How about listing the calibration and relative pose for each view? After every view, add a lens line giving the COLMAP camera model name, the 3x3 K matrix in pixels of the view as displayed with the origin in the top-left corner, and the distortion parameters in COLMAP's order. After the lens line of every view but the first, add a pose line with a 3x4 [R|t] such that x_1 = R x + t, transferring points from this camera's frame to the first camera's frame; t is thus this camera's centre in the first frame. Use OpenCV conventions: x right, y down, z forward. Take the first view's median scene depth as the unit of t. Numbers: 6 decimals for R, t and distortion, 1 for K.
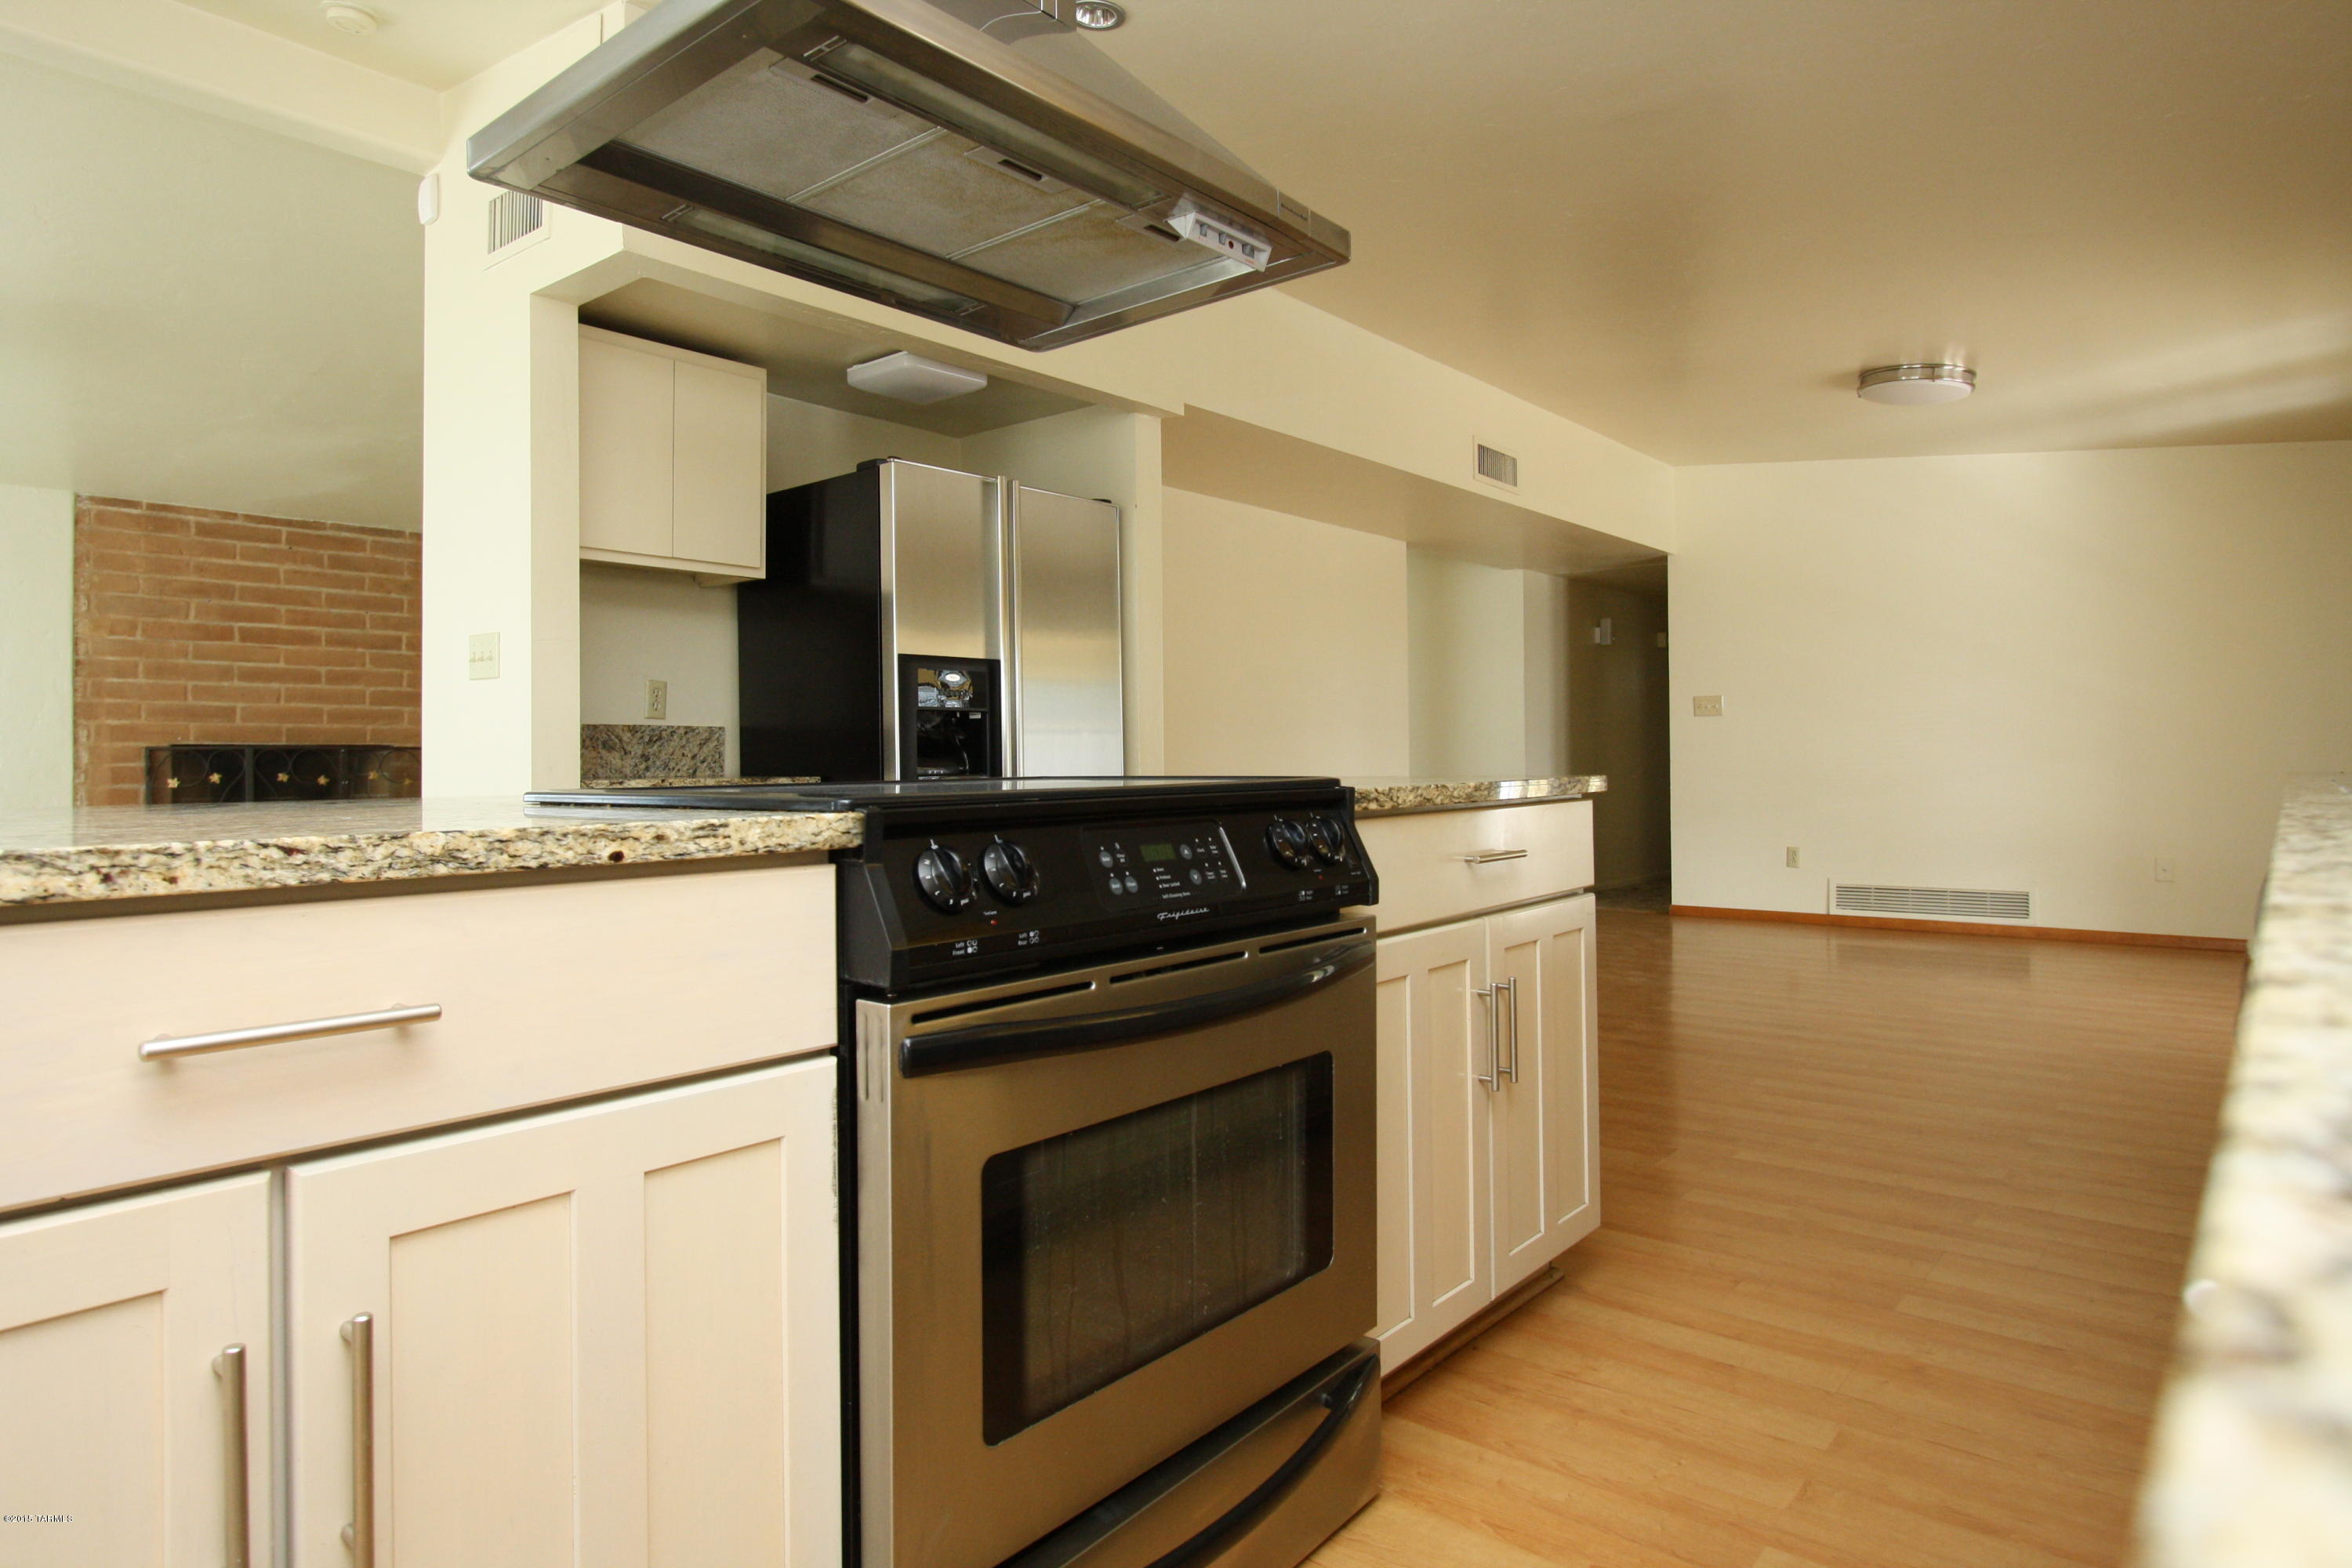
lens RADIAL K [[1349.3, 0, 1172.2], [0, 1349.3, 752.6], [0, 0, 1]] dist [-0.020373, 0.010745]
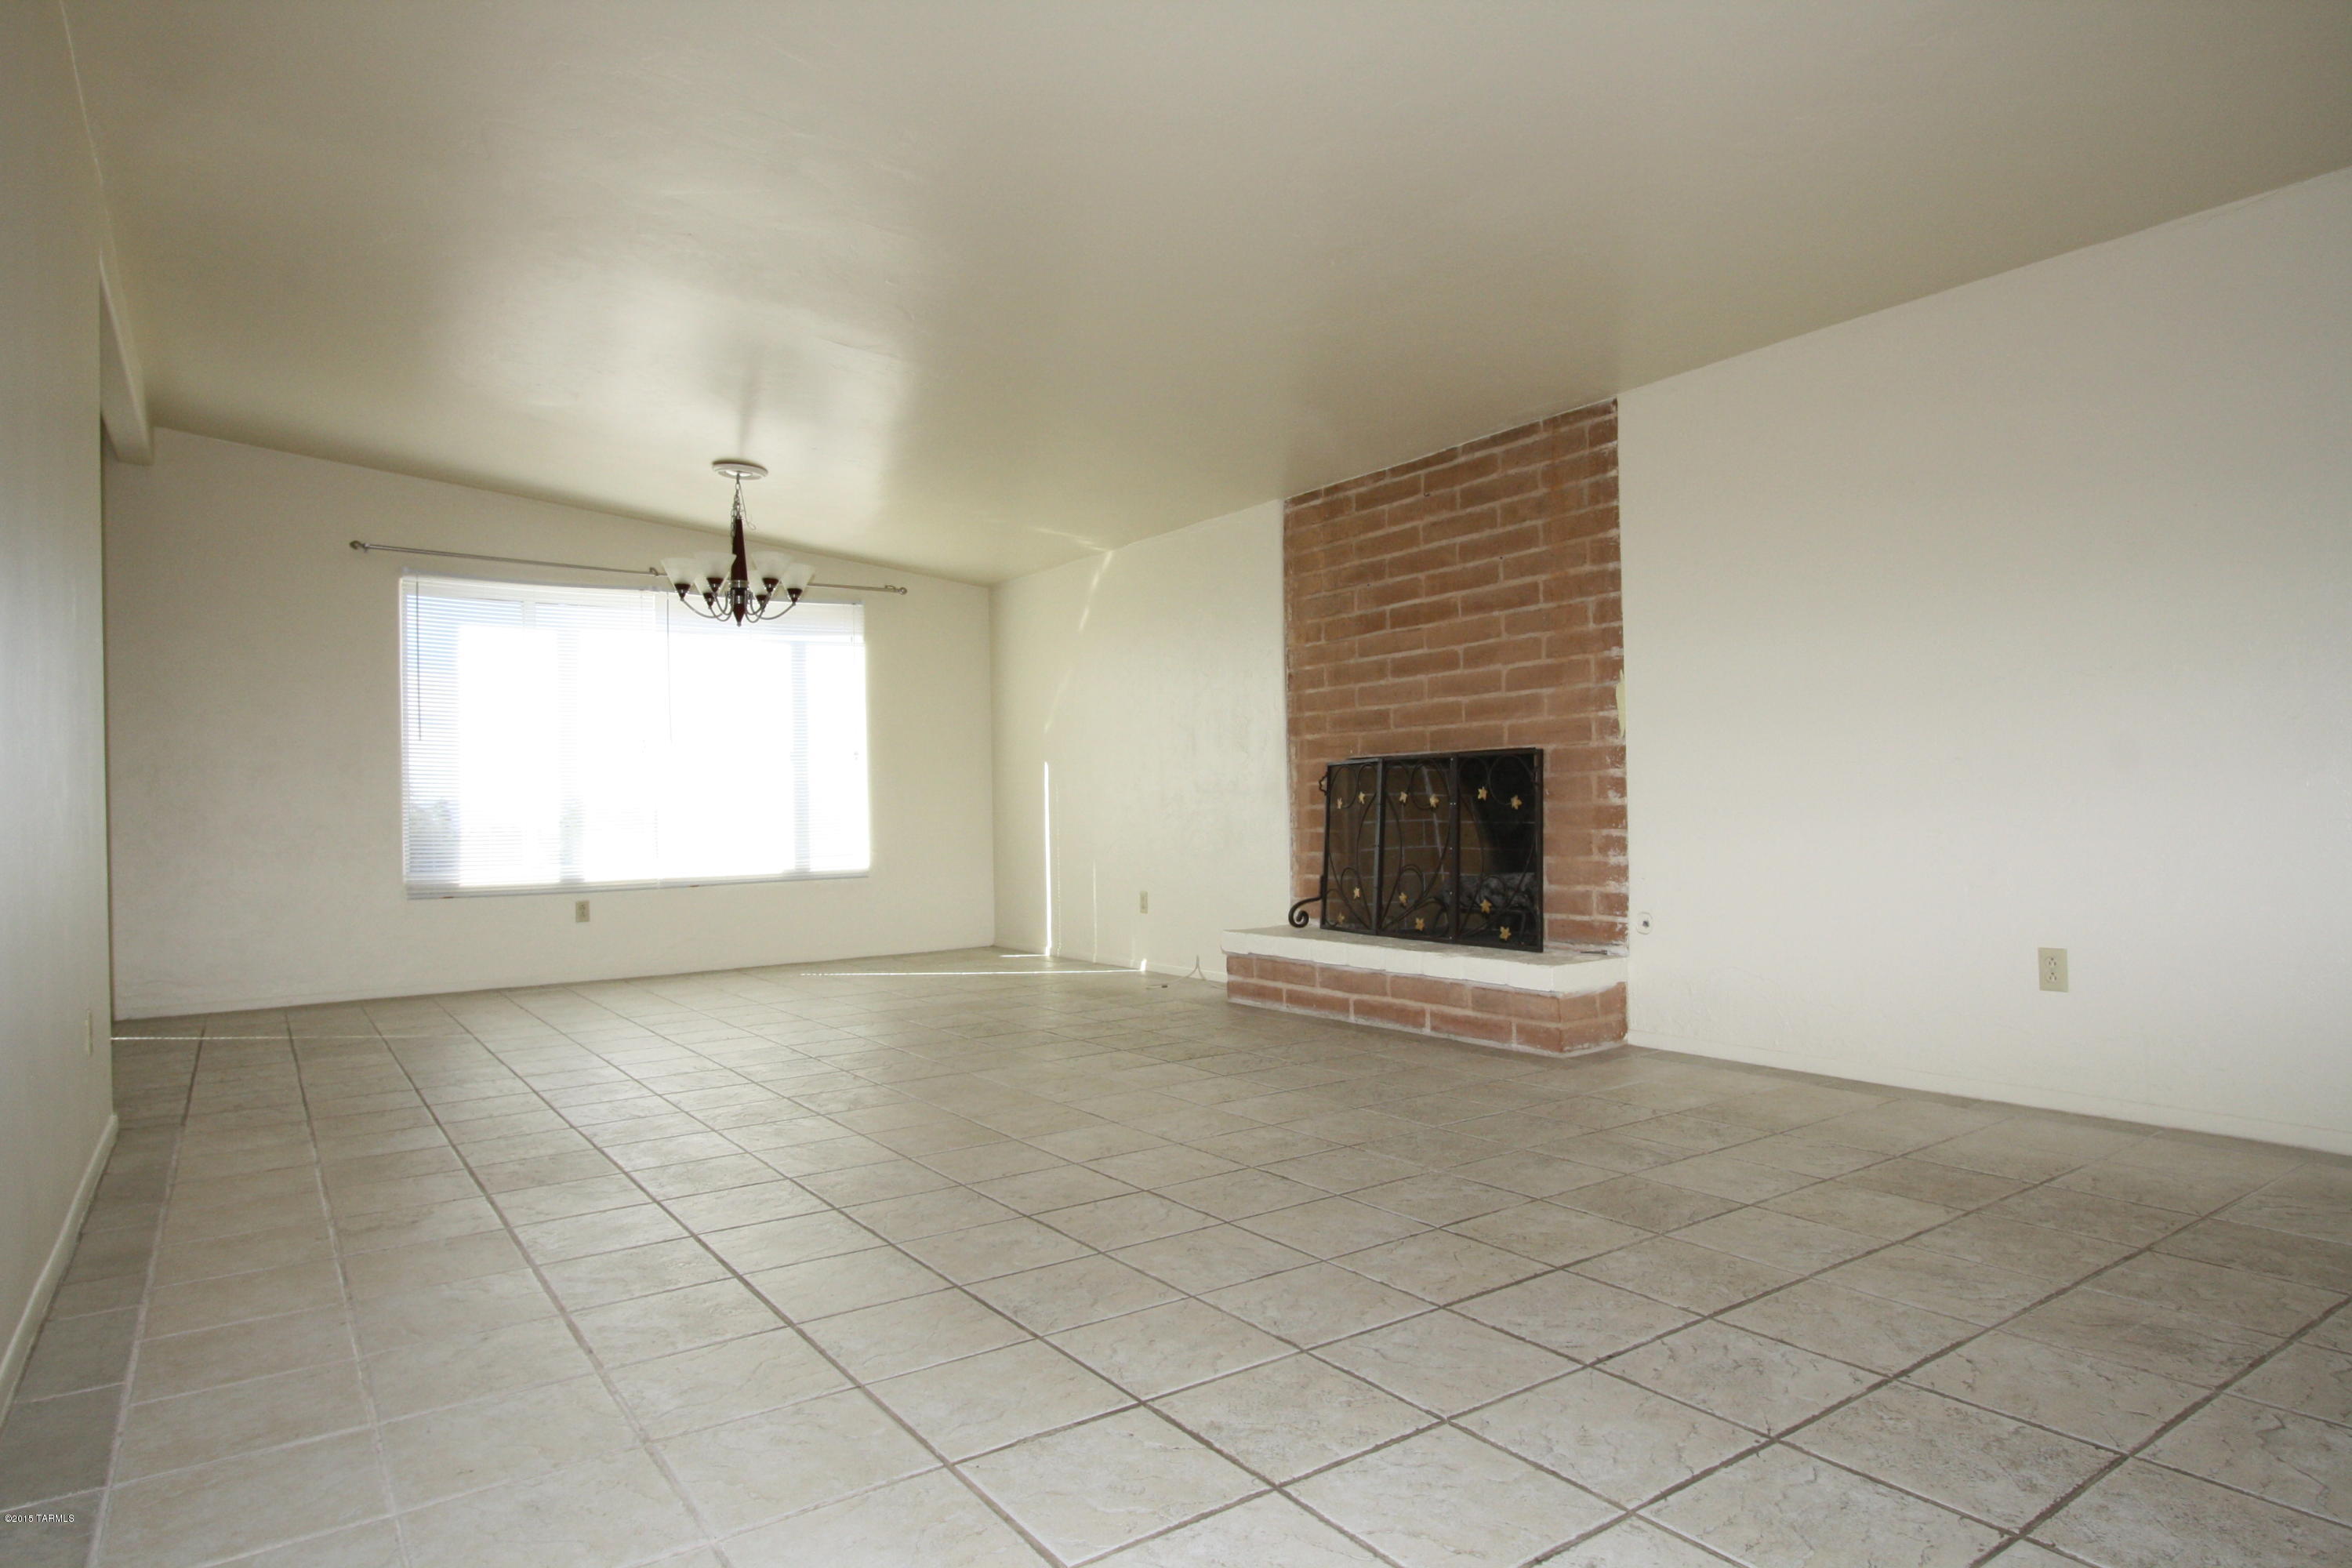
lens RADIAL K [[1349.3, 0, 1177.8], [0, 1349.3, 787.1], [0, 0, 1]] dist [-0.020373, 0.010745]
pose [[-0.248214, 0.001830, -0.968703, 0.123448], [0.032078, 0.999465, -0.006331, 0.013982], [0.968174, -0.032645, -0.248140, 1.091401]]
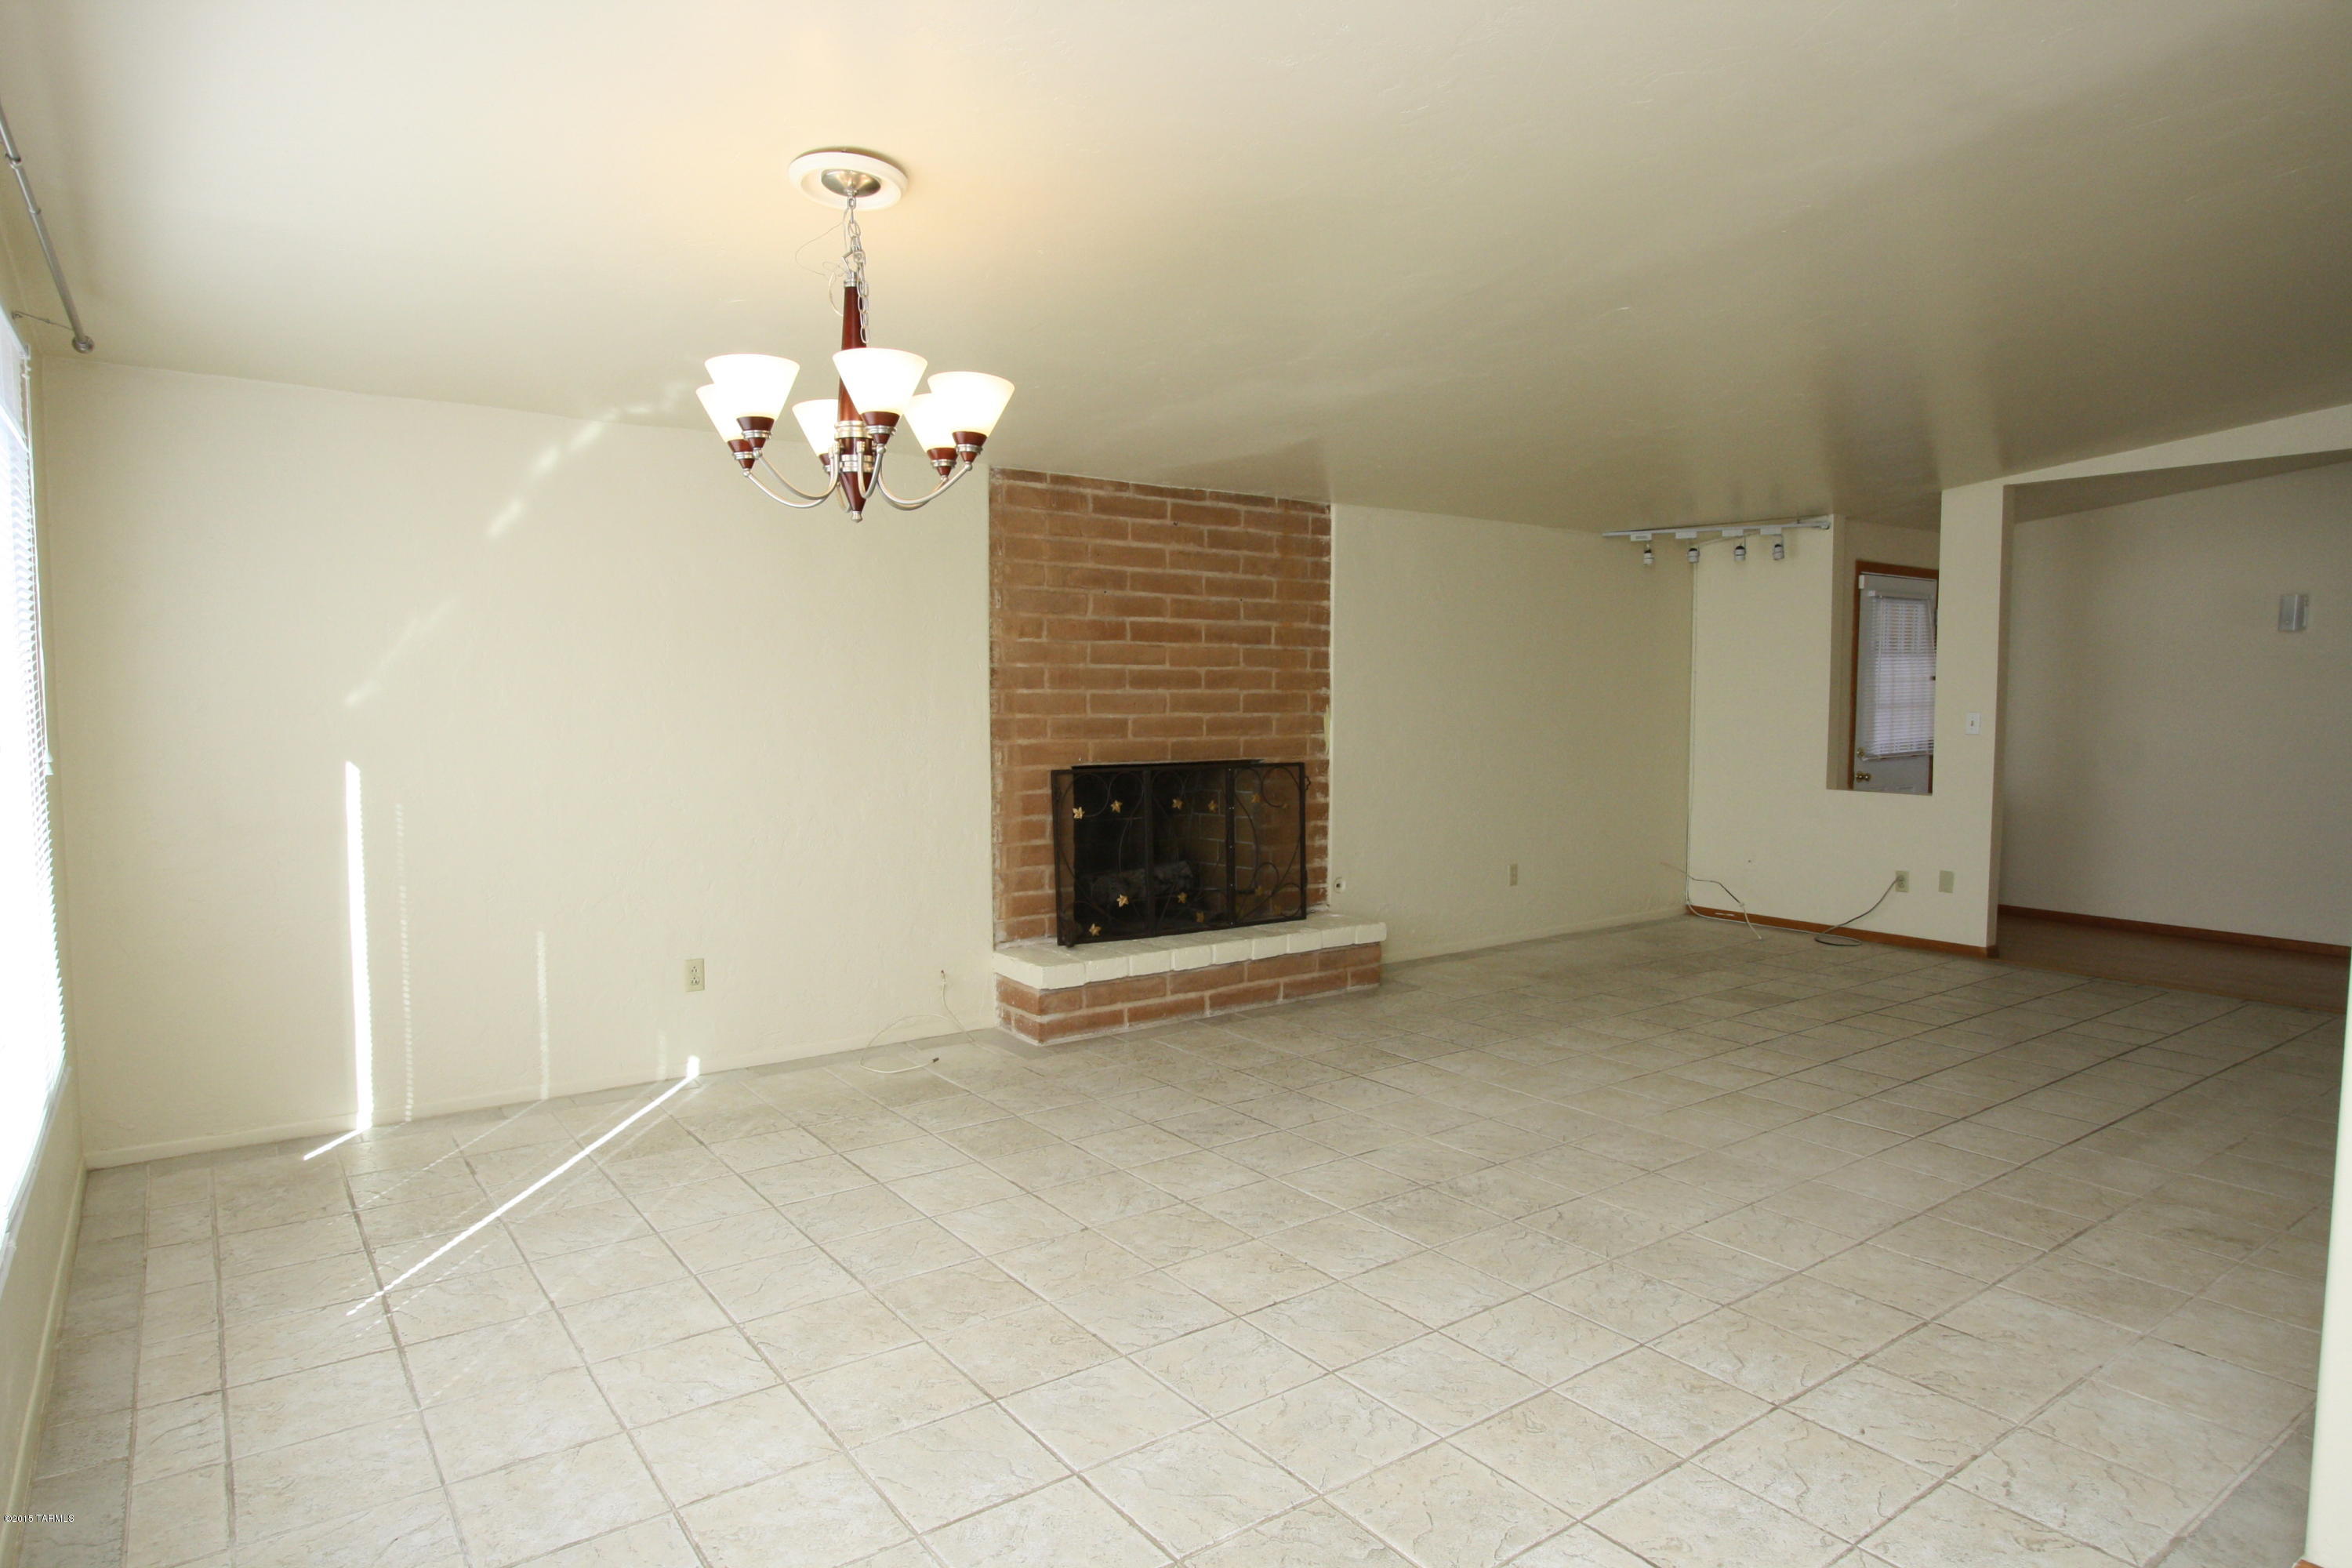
lens RADIAL K [[1349.3, 0, 1175.6], [0, 1349.3, 791.7], [0, 0, 1]] dist [-0.020373, 0.010745]
pose [[0.970684, 0.025161, -0.239037, -0.475071], [-0.006374, 0.996851, 0.079047, -0.056354], [0.240274, -0.075206, 0.967788, 0.194378]]
